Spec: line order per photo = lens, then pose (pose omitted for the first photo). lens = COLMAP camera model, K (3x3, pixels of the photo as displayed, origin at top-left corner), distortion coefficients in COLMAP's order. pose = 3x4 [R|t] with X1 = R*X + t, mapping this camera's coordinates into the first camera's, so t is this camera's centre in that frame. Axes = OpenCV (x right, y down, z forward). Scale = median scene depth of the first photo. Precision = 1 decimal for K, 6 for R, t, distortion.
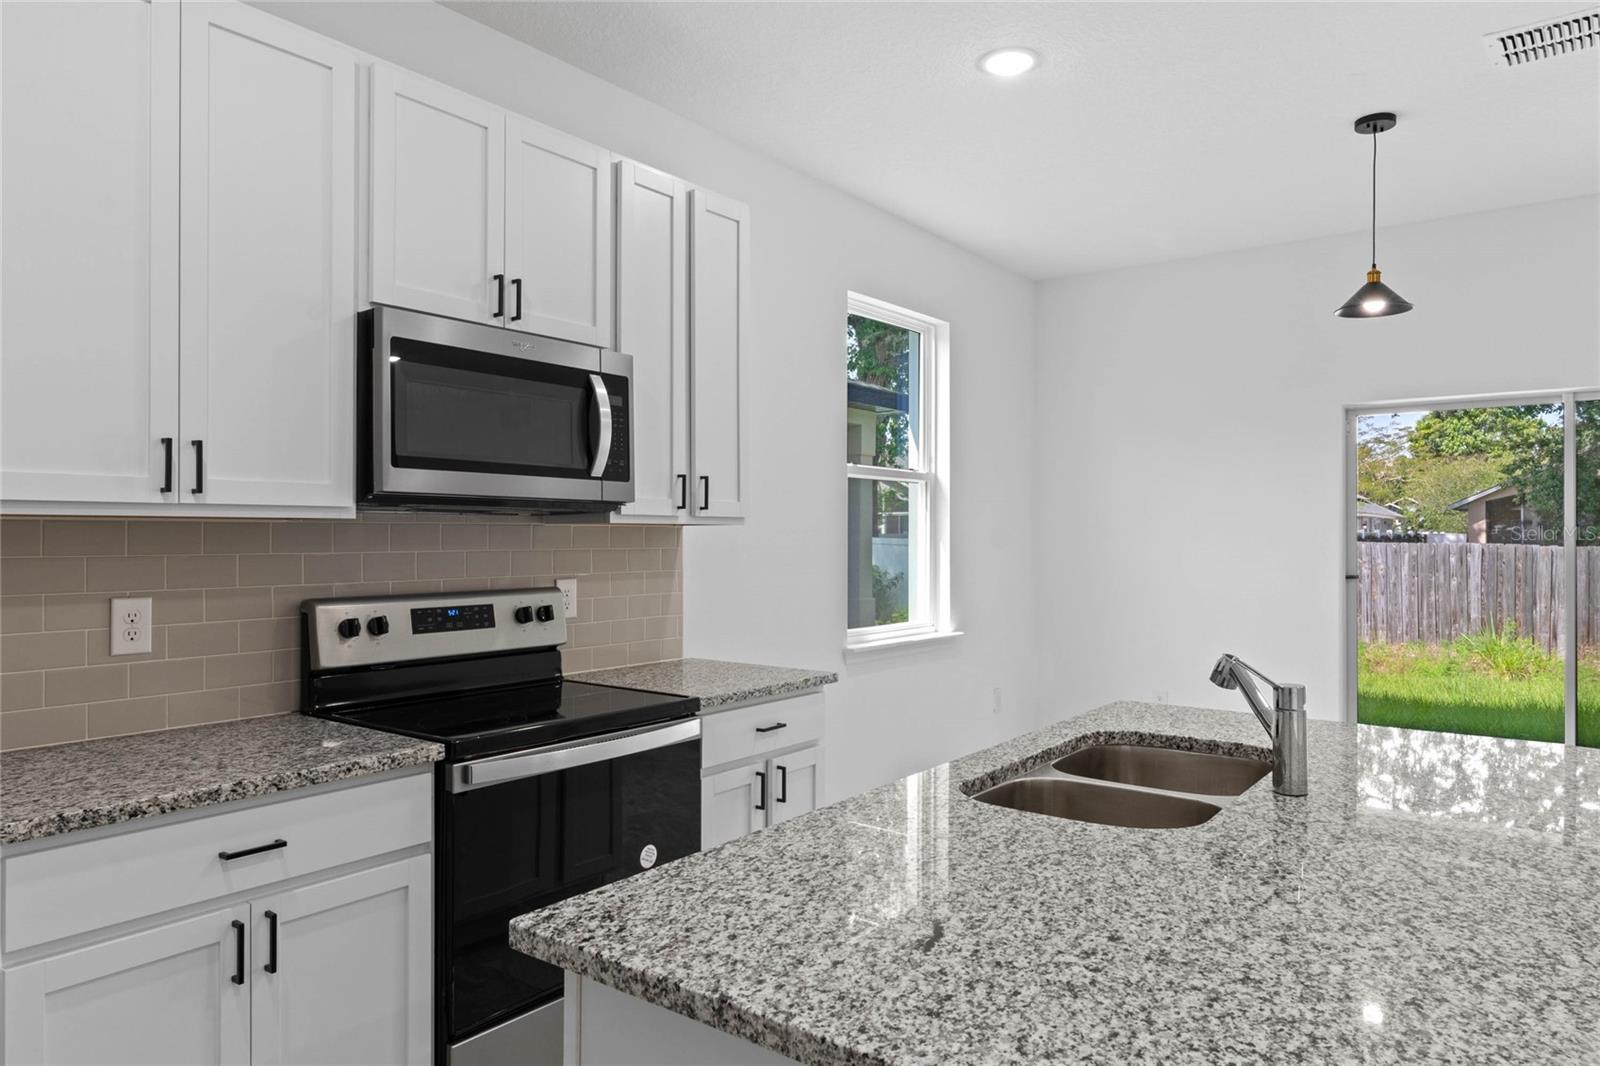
lens RADIAL K [[1022.0, 0, 808.5], [0, 1022.0, 531.9], [0, 0, 1]] dist [-0.001766, -0.005954]
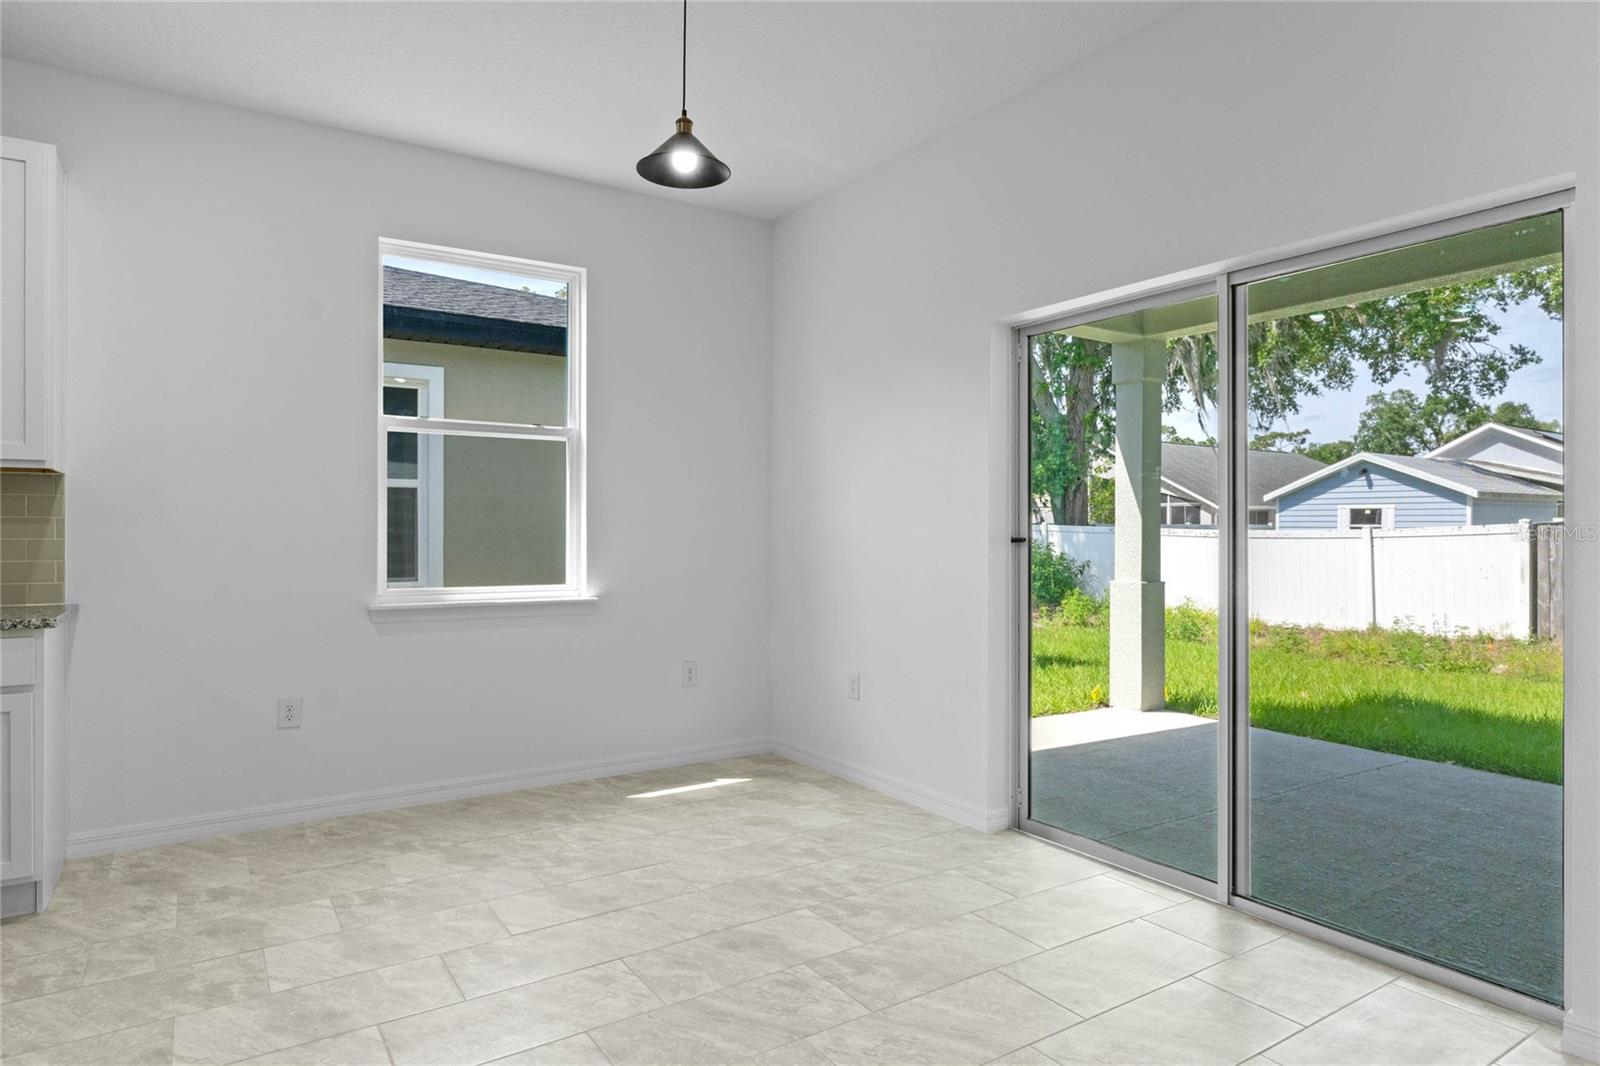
lens RADIAL K [[914.1, 0, 791.7], [0, 914.1, 524.5], [0, 0, 1]] dist [-0.002015, -0.000090]
pose [[0.935380, -0.003832, -0.353623, 1.078388], [0.003043, 0.999991, -0.002787, 0.060140], [0.353631, 0.001531, 0.935384, 0.491172]]
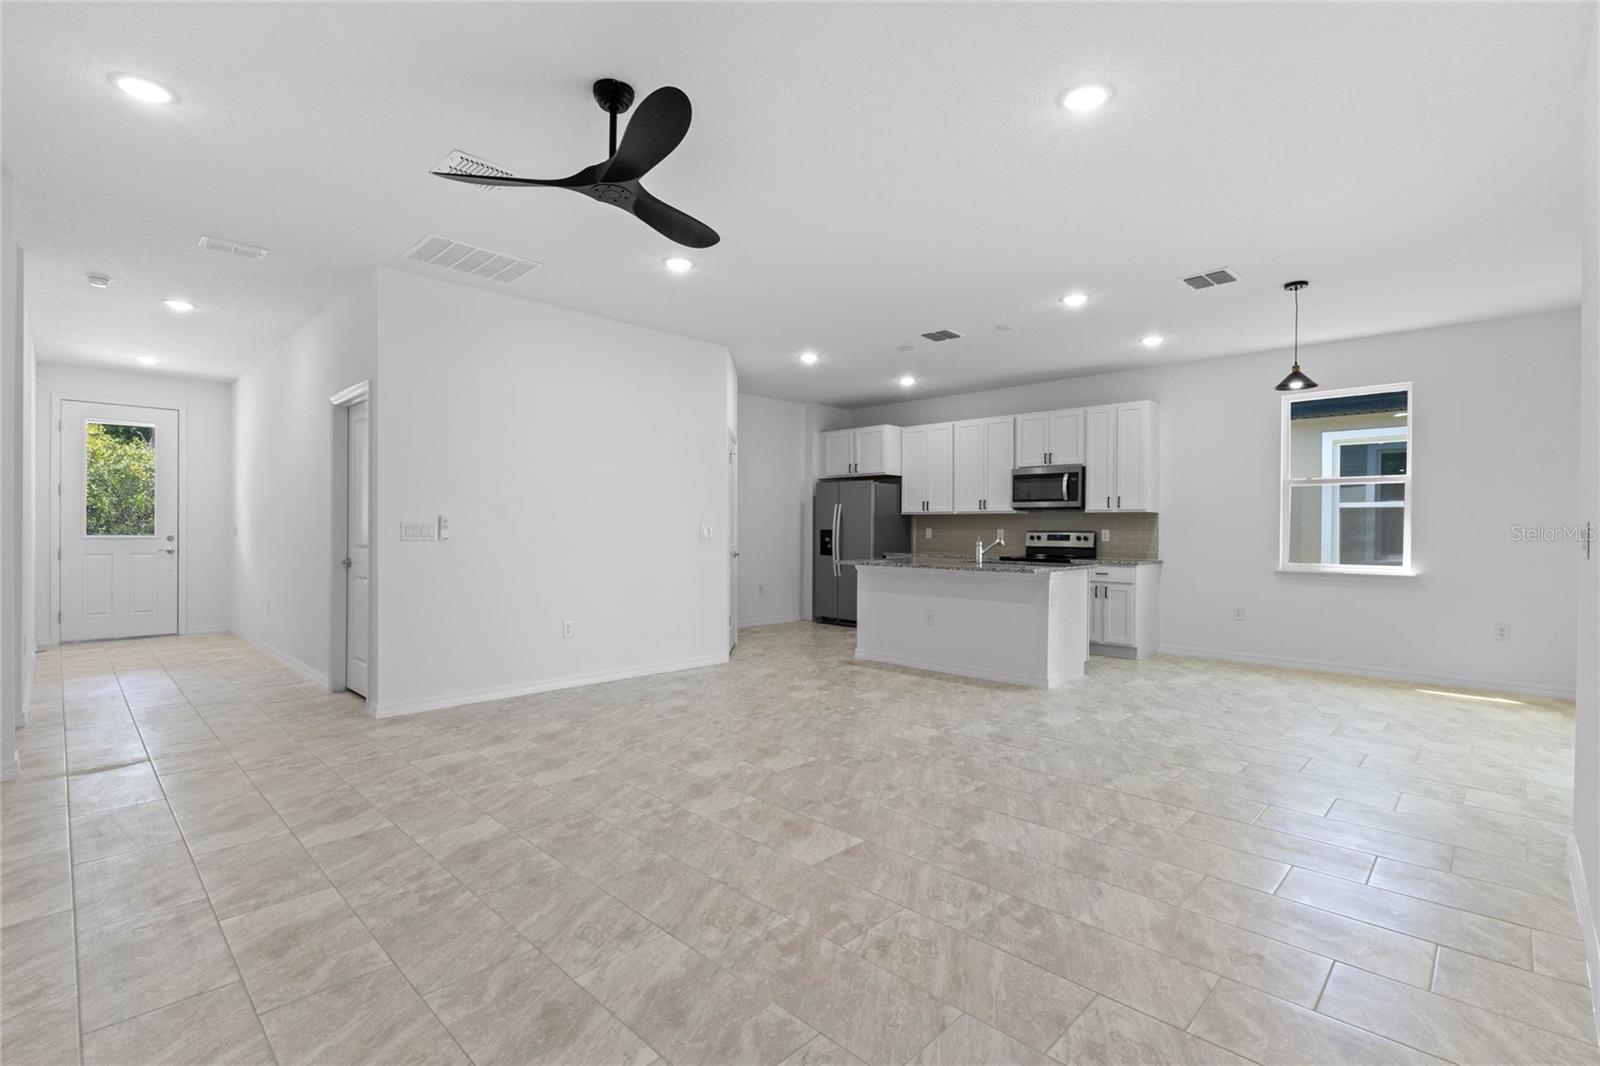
lens RADIAL K [[736.2, 0, 797.7], [0, 736.2, 534.4], [0, 0, 1]] dist [0.001855, 0.000174]
pose [[-0.131022, 0.003117, -0.991375, 2.456934], [-0.005021, 0.999980, 0.003807, 0.062550], [0.991367, 0.005476, -0.131003, 0.348541]]
